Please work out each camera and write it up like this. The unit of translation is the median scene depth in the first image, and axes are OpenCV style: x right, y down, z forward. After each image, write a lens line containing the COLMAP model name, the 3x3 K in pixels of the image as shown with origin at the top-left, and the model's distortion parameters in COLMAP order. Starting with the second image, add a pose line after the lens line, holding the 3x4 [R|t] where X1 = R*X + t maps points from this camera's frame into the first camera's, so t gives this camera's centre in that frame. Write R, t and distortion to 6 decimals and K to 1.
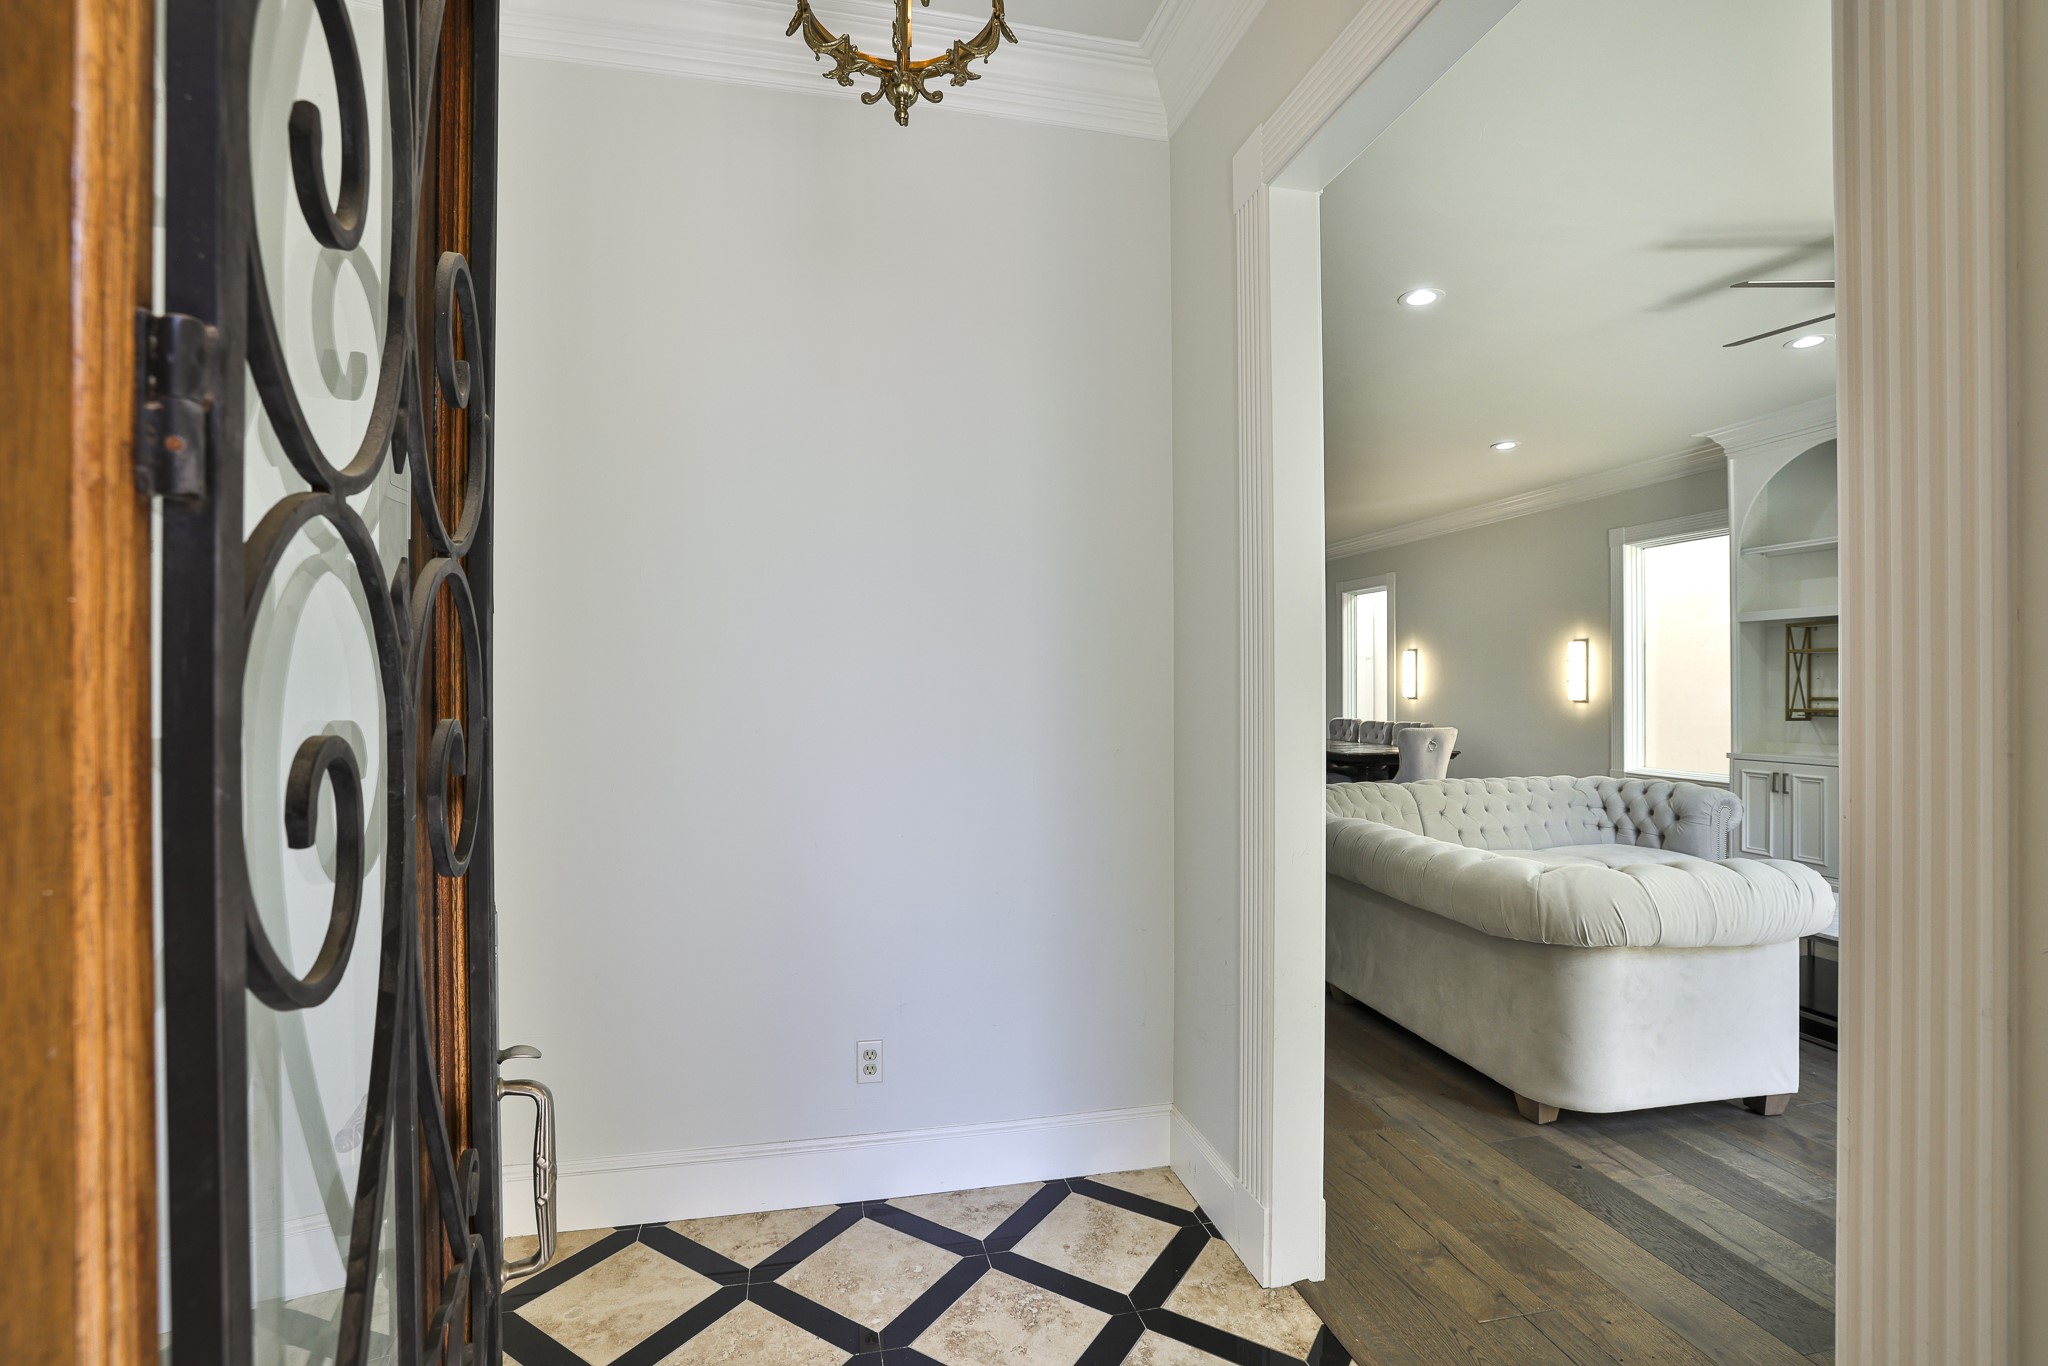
lens RADIAL K [[938.0, 0, 1024.0], [0, 938.0, 683.0], [0, 0, 1]] dist [-0.003331, -0.000409]
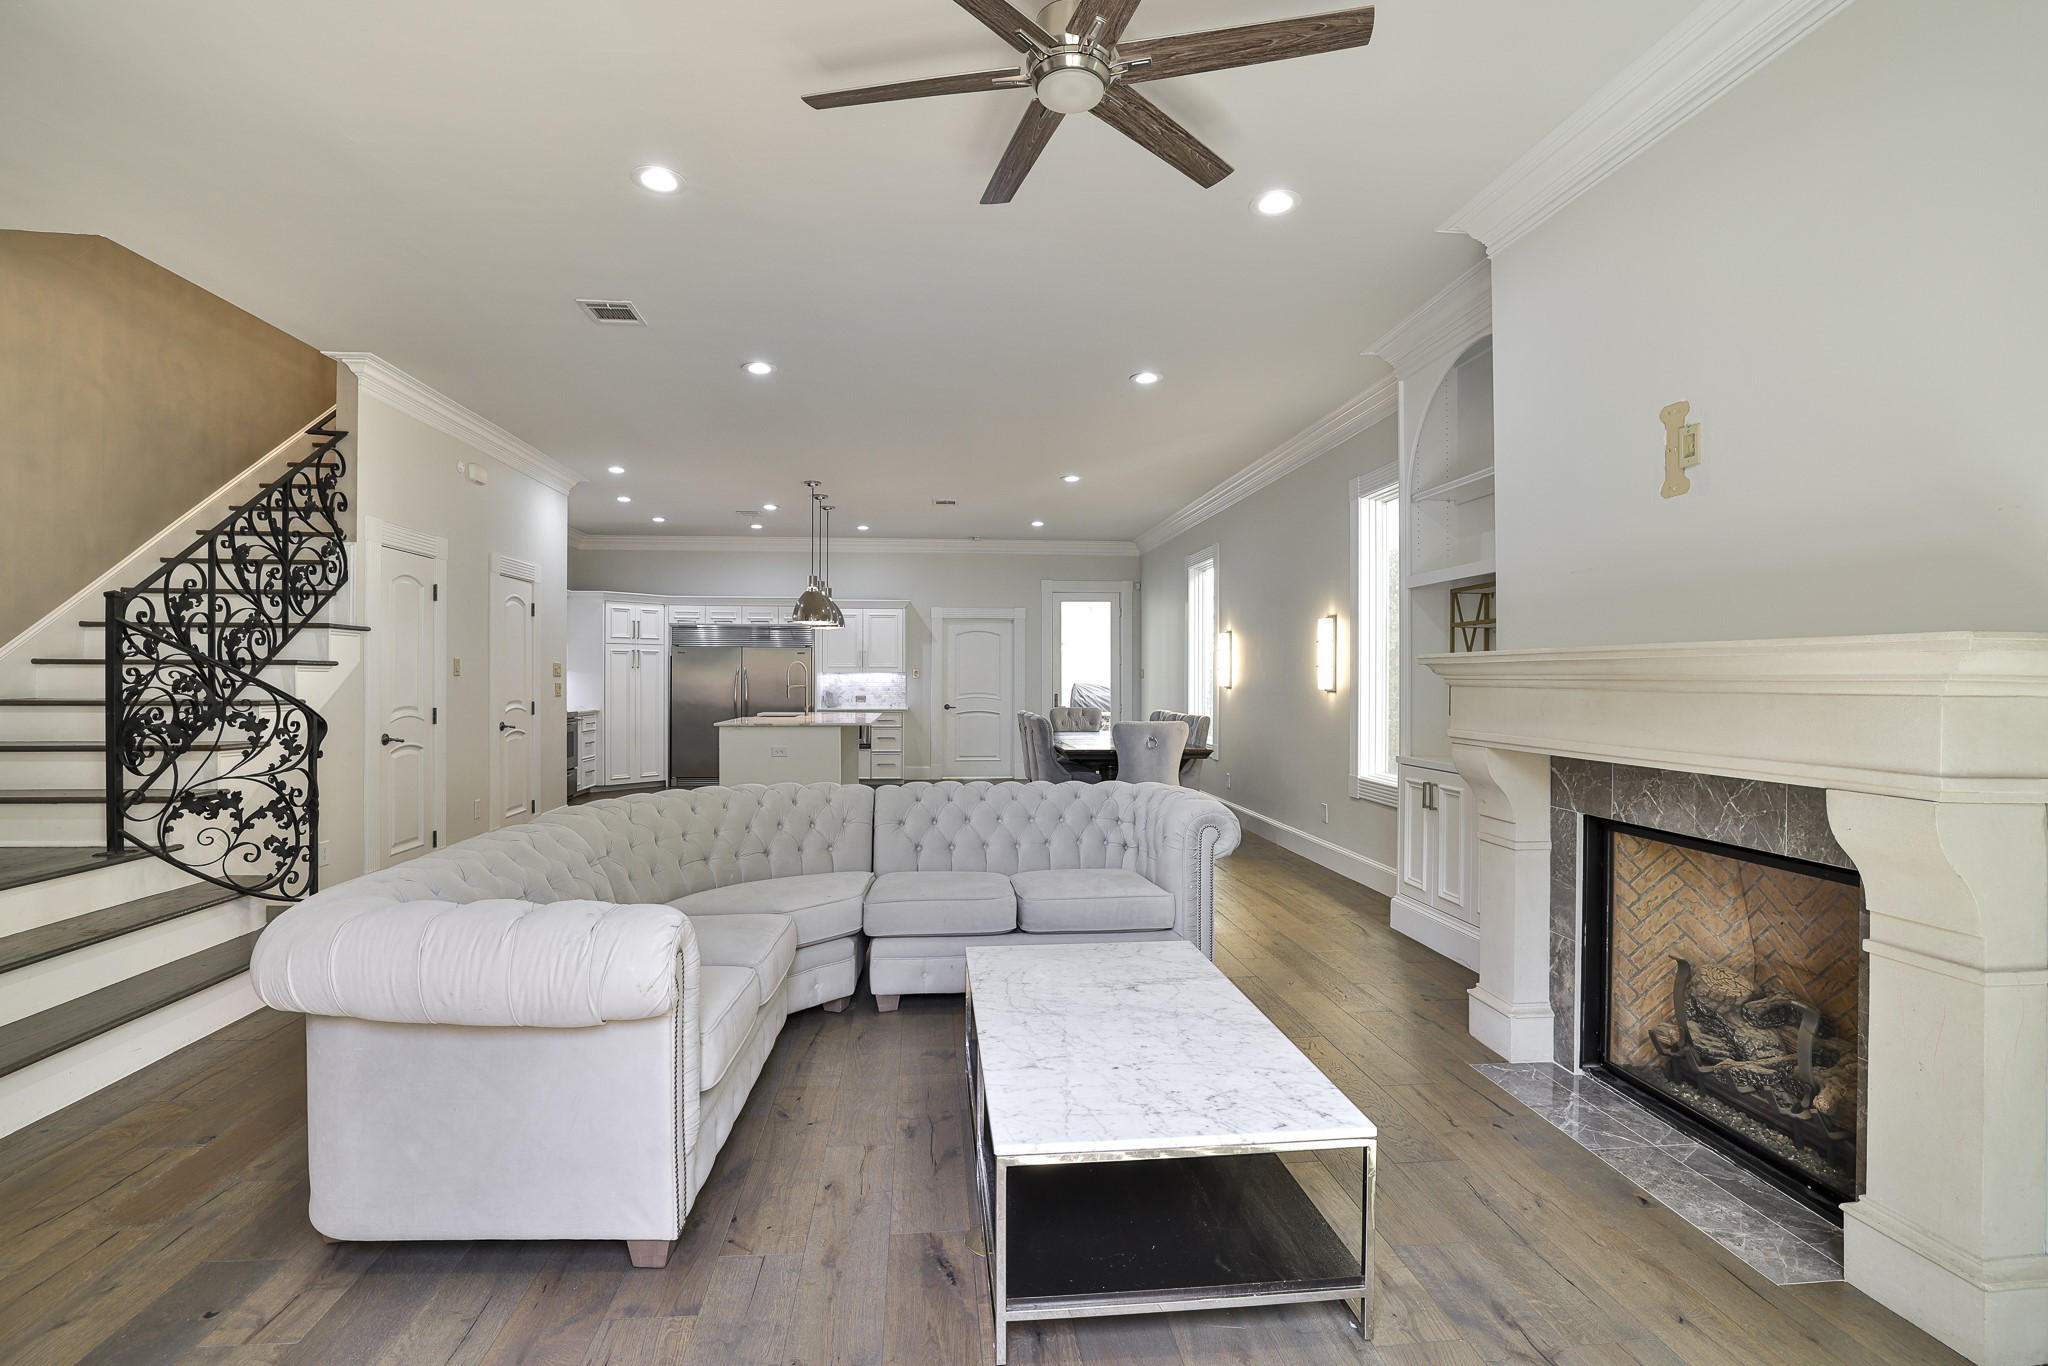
lens RADIAL K [[938.0, 0, 1024.0], [0, 938.0, 683.0], [0, 0, 1]] dist [-0.003331, -0.000409]
pose [[0.984280, 0.004424, -0.176562, 0.607898], [-0.002708, 0.999947, 0.009961, 0.007083], [0.176596, -0.009326, 0.984239, 0.181406]]
